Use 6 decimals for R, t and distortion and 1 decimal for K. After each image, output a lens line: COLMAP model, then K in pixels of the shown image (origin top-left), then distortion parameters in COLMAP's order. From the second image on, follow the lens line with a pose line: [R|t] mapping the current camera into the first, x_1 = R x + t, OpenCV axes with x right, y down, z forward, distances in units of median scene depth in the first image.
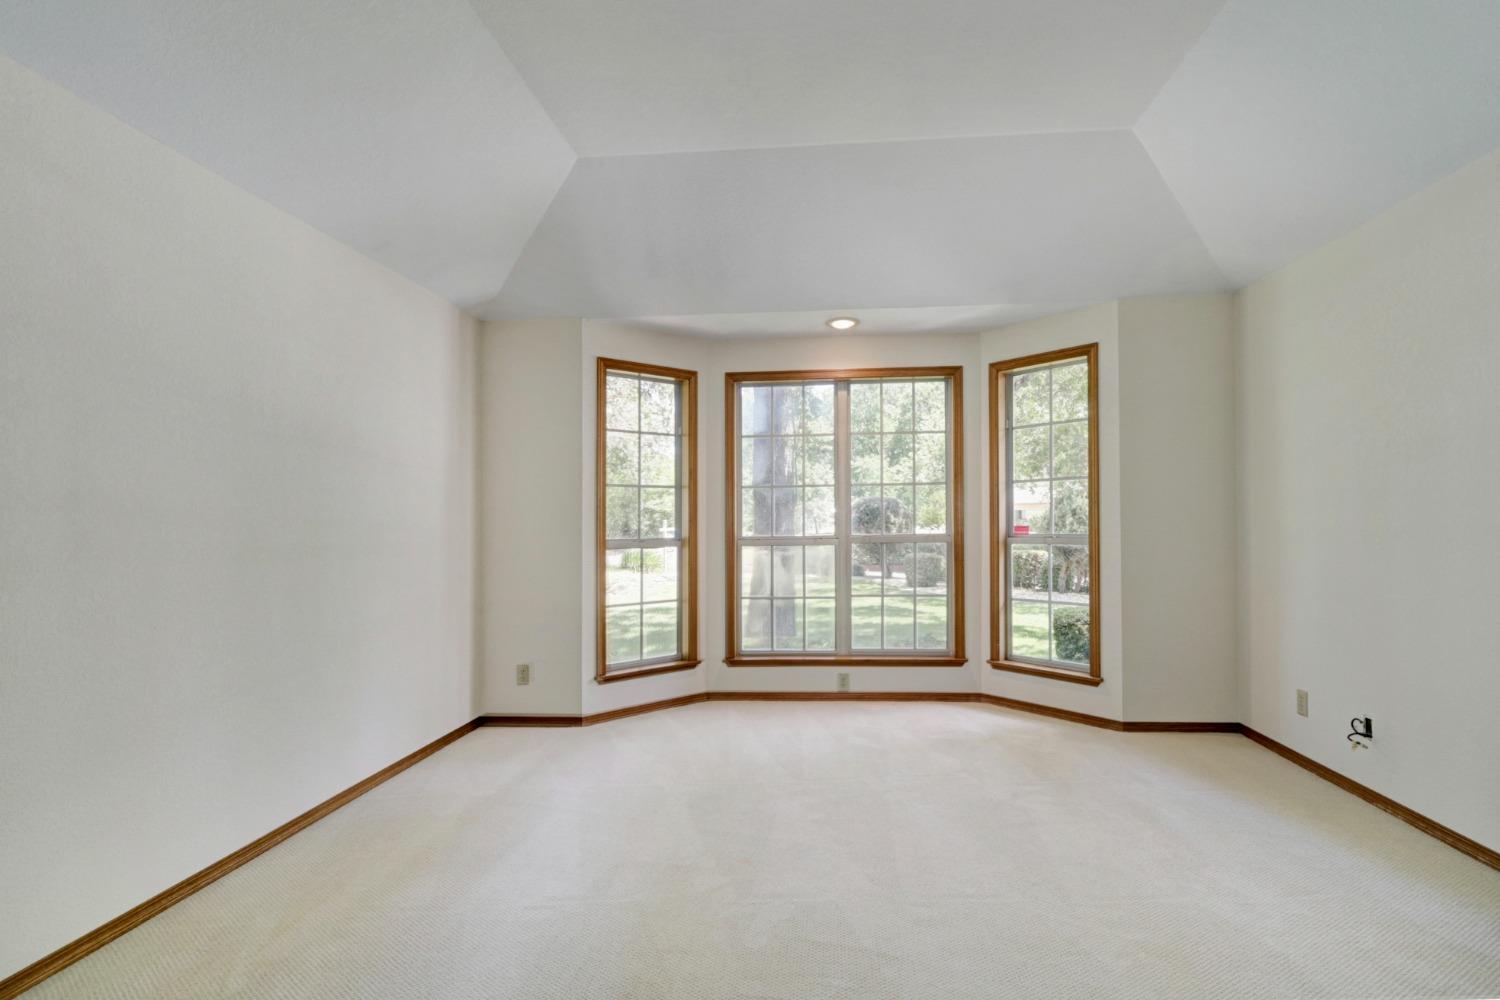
lens RADIAL K [[713.1, 0, 768.0], [0, 713.1, 517.8], [0, 0, 1]] dist [0.001161, 0.000003]
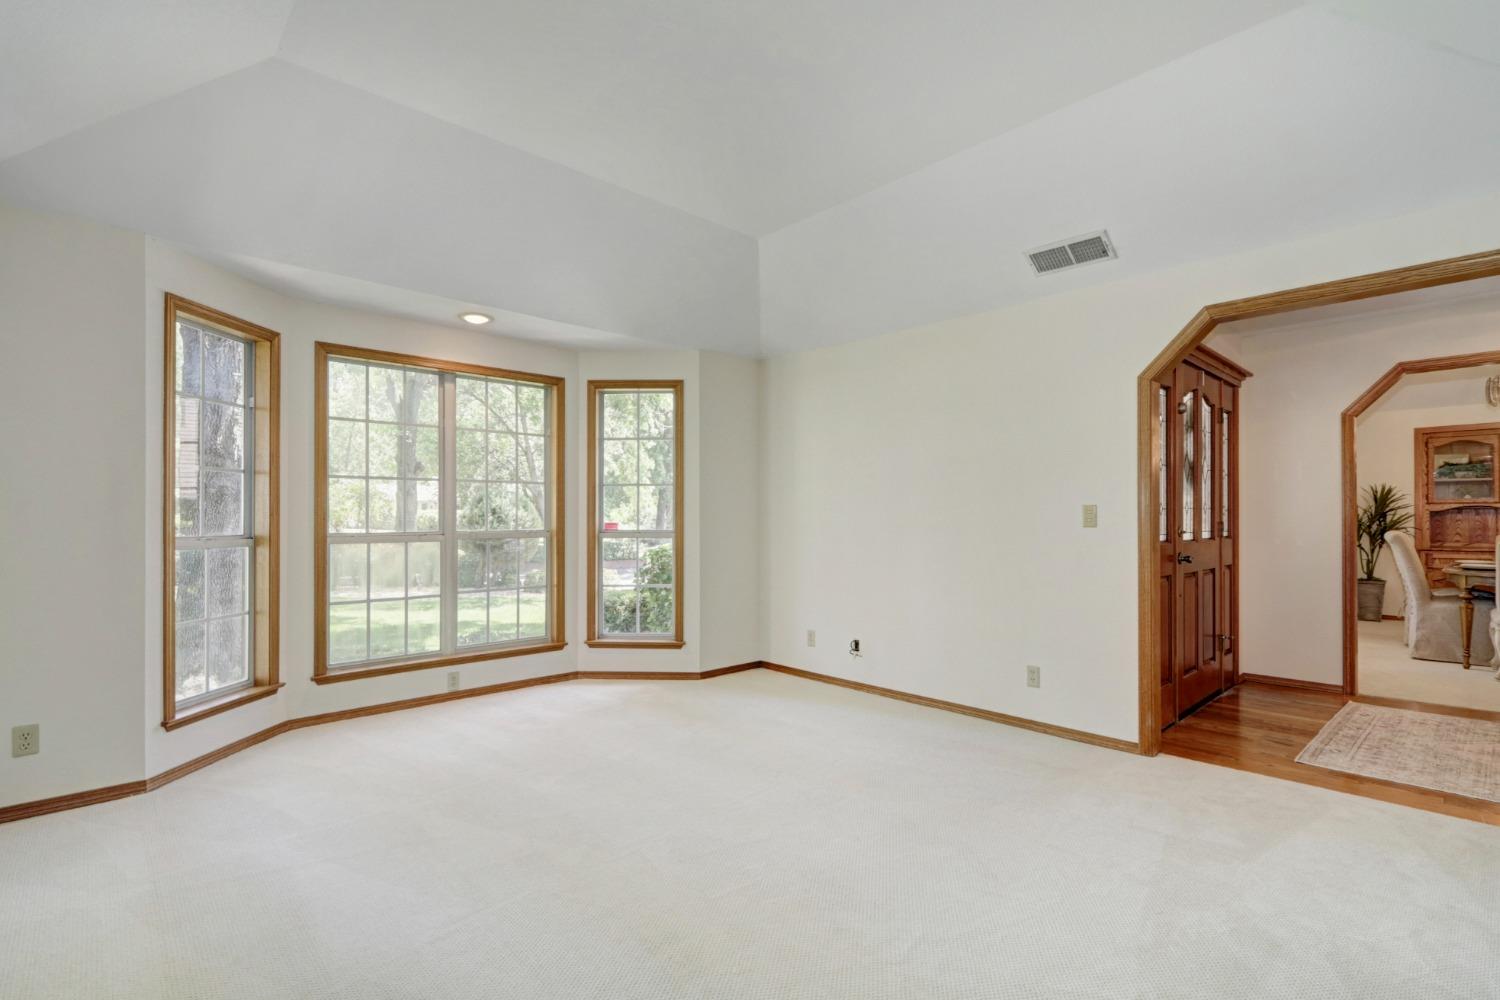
lens RADIAL K [[696.3, 0, 752.5], [0, 696.3, 517.1], [0, 0, 1]] dist [-0.000258, -0.001246]
pose [[0.674719, 0.011877, 0.737979, -0.330450], [-0.012402, 0.999912, -0.004753, 0.004183], [-0.737970, -0.005946, 0.674807, 0.054868]]
